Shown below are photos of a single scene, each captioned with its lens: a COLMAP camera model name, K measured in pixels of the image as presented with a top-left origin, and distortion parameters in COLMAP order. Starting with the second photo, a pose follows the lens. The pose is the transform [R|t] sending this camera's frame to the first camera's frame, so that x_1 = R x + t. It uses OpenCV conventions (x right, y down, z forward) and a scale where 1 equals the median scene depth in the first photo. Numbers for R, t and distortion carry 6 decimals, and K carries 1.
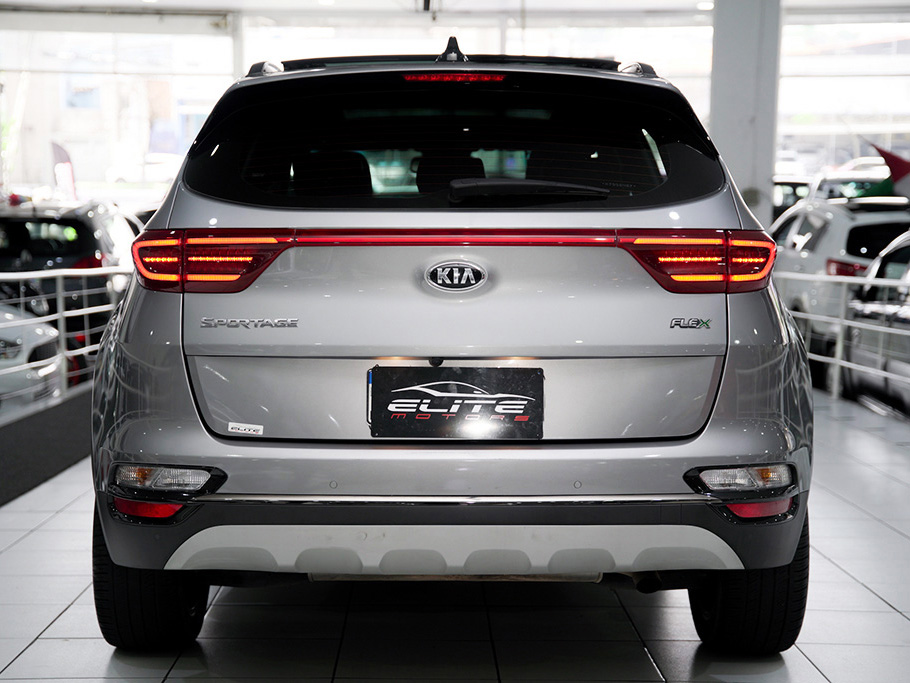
lens RADIAL K [[1498.8, 0, 454.0], [0, 1498.8, 341.1], [0, 0, 1]] dist [0.049576, 0.000000]
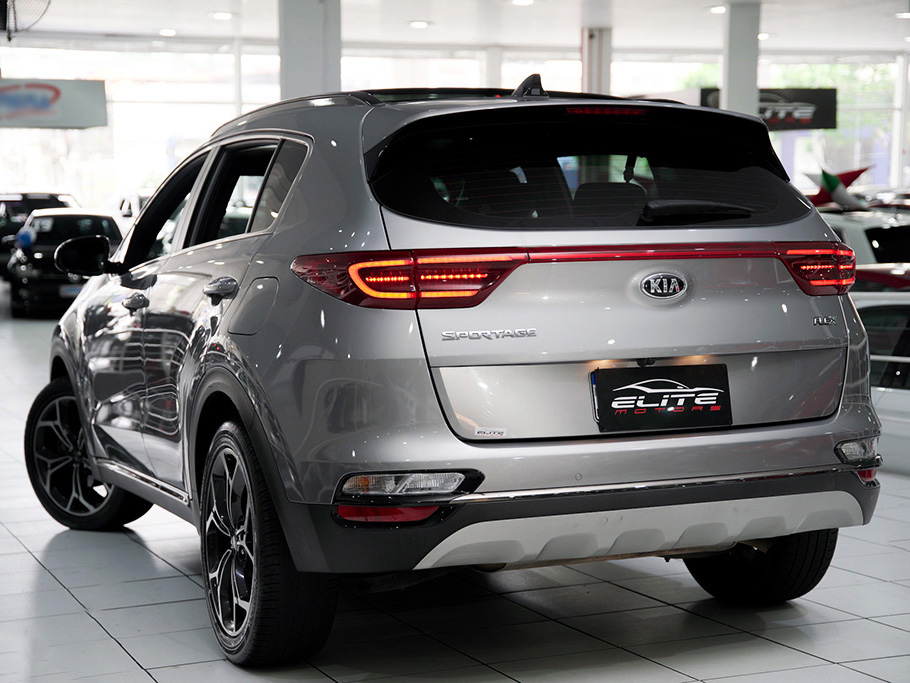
lens RADIAL K [[1498.8, 0, 458.4], [0, 1498.8, 342.5], [0, 0, 1]] dist [0.049576, 0.000000]
pose [[0.931892, -0.040011, 0.360522, -0.547353], [0.045706, 0.998928, -0.007282, 0.000534], [-0.359844, 0.023264, 0.932722, -0.004162]]
